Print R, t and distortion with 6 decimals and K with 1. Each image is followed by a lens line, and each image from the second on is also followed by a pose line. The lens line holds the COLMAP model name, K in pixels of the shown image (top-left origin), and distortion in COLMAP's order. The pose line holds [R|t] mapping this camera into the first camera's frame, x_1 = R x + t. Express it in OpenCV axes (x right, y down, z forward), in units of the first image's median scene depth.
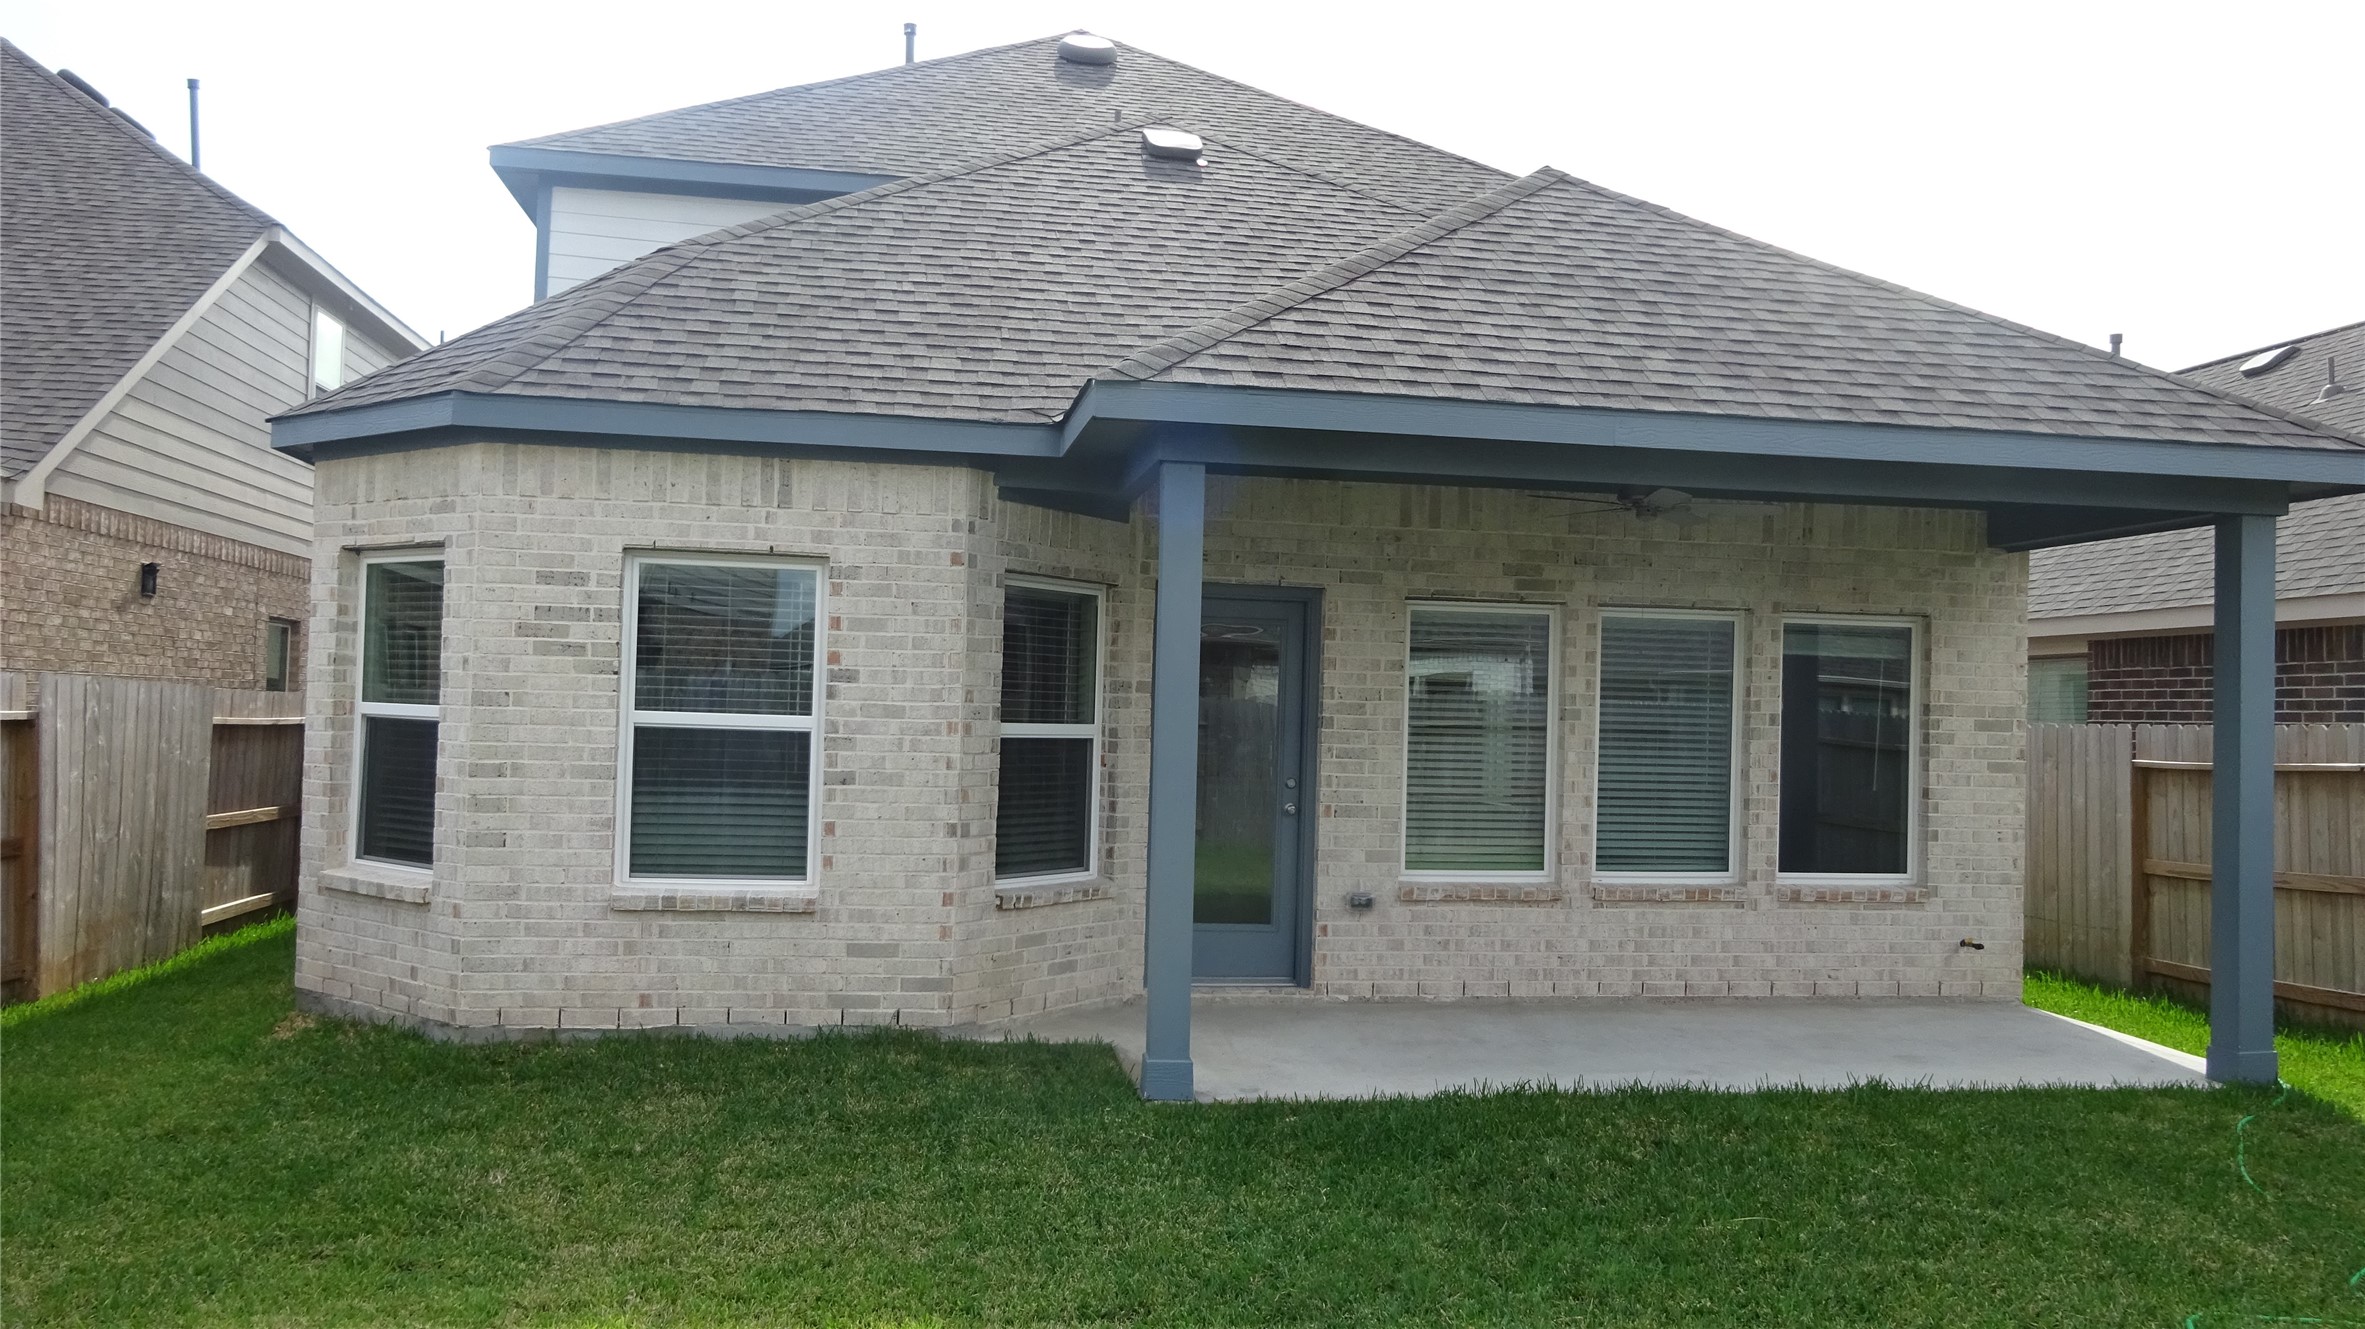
lens RADIAL K [[1735.6, 0, 1174.7], [0, 1735.6, 670.5], [0, 0, 1]] dist [-0.036081, 0.057386]
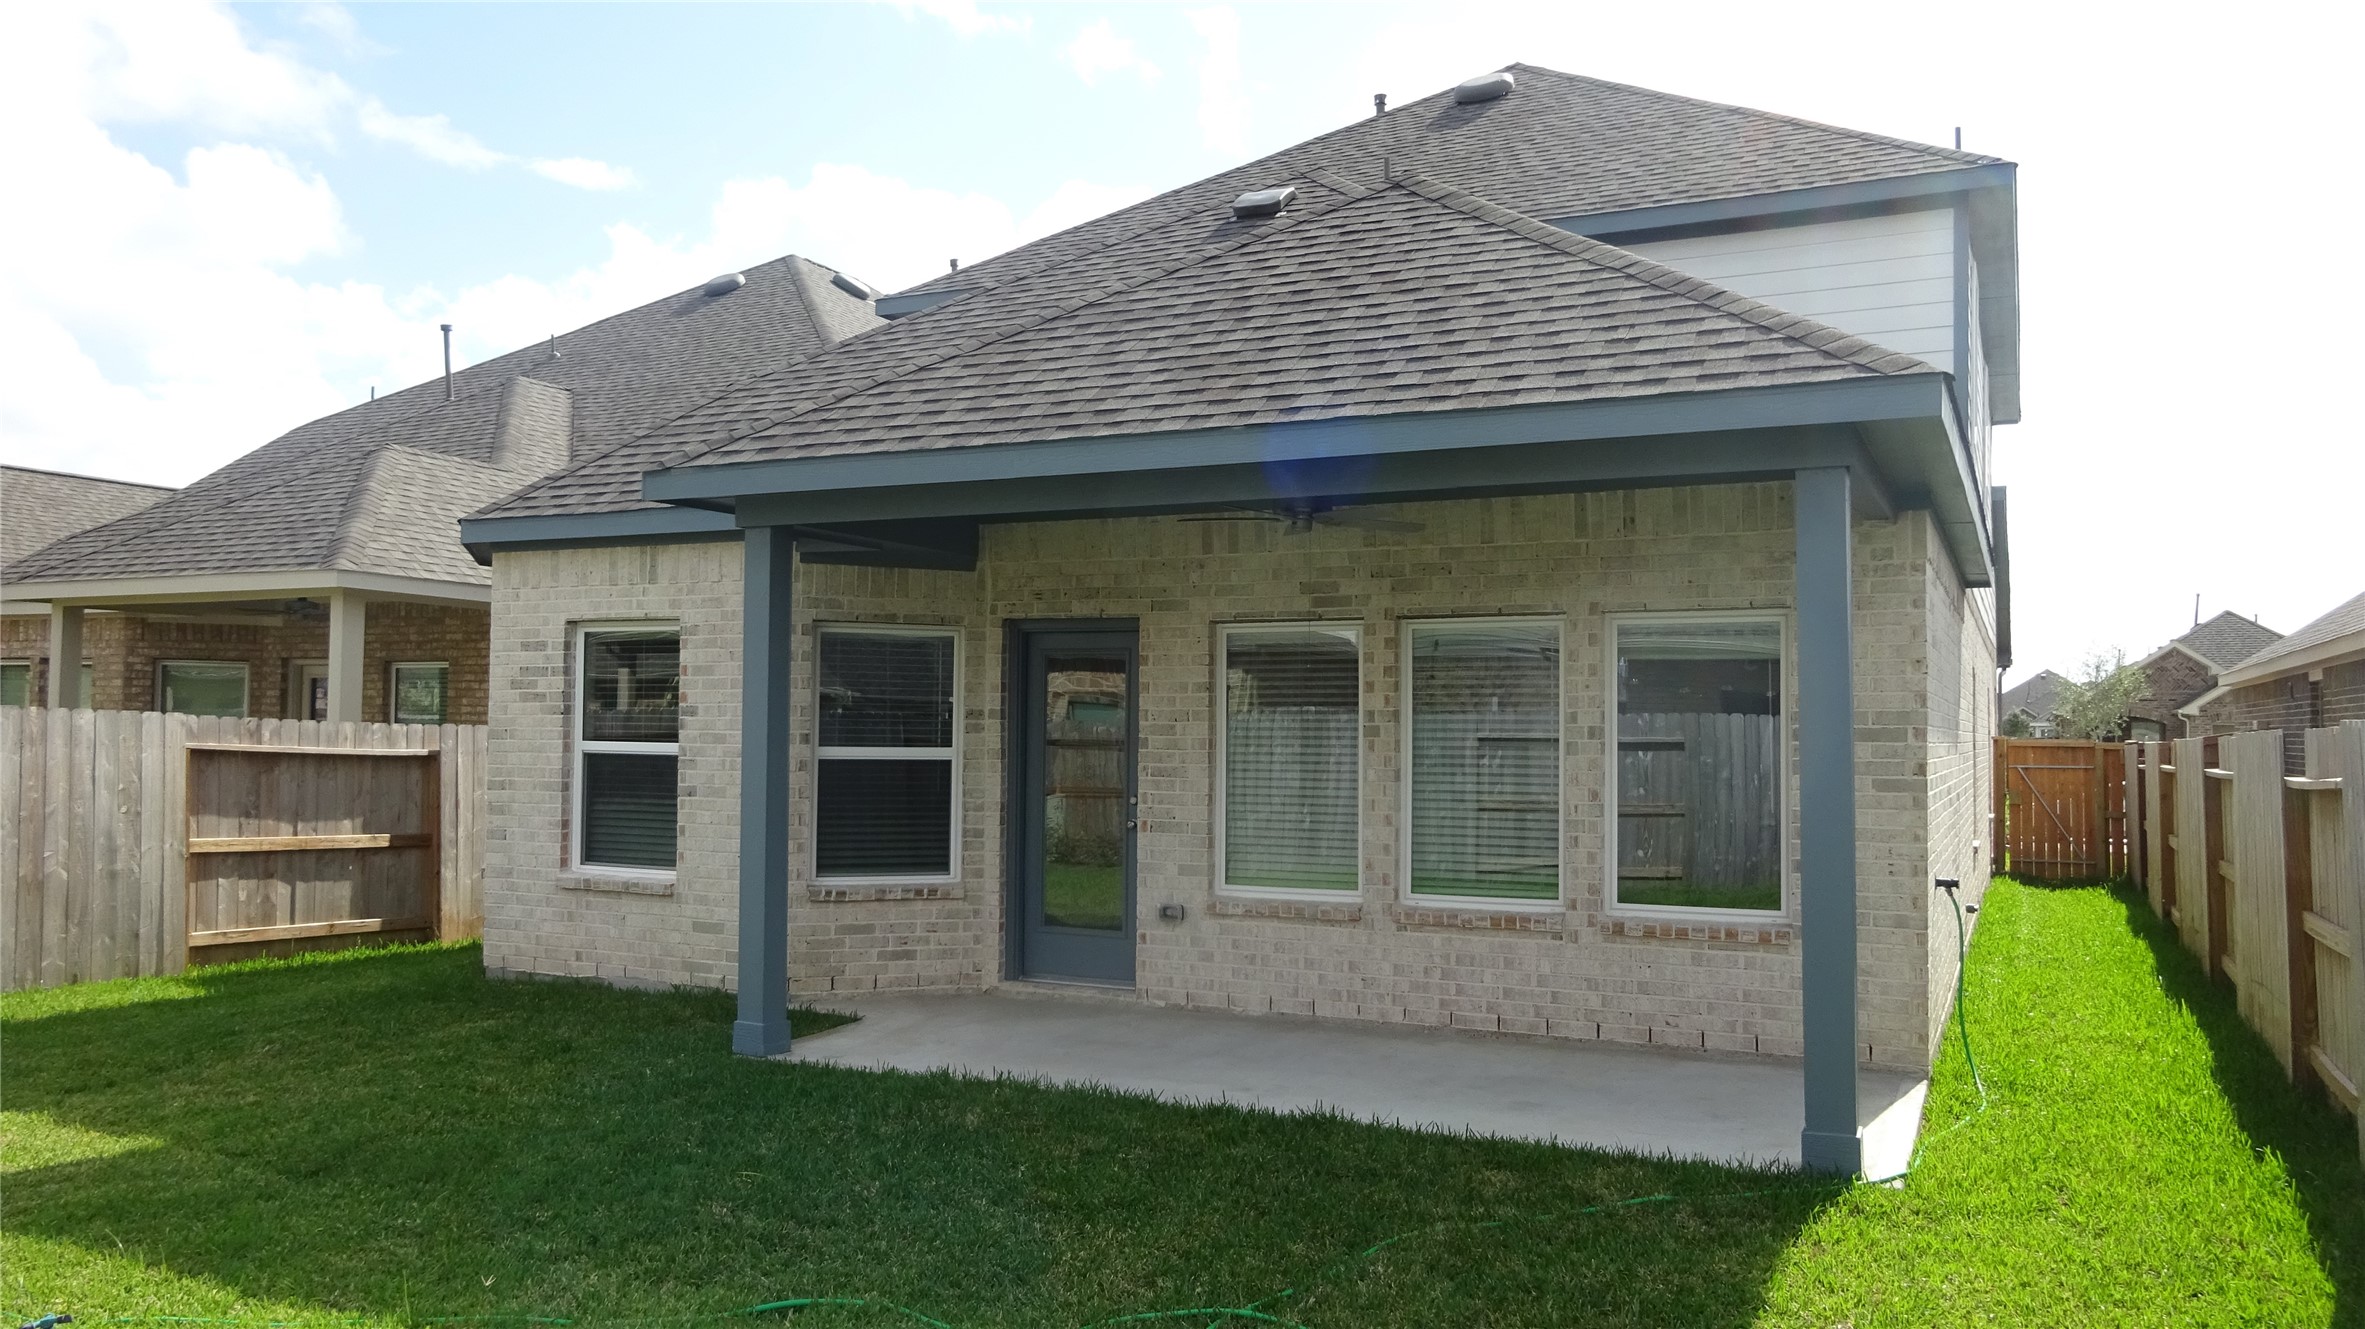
lens RADIAL K [[1735.6, 0, 1174.7], [0, 1735.6, 670.5], [0, 0, 1]] dist [-0.036081, 0.057386]
pose [[0.816512, -0.040160, -0.575929, 0.718941], [0.026228, 0.999128, -0.032485, 0.020526], [0.576732, 0.011419, 0.816854, 0.138899]]
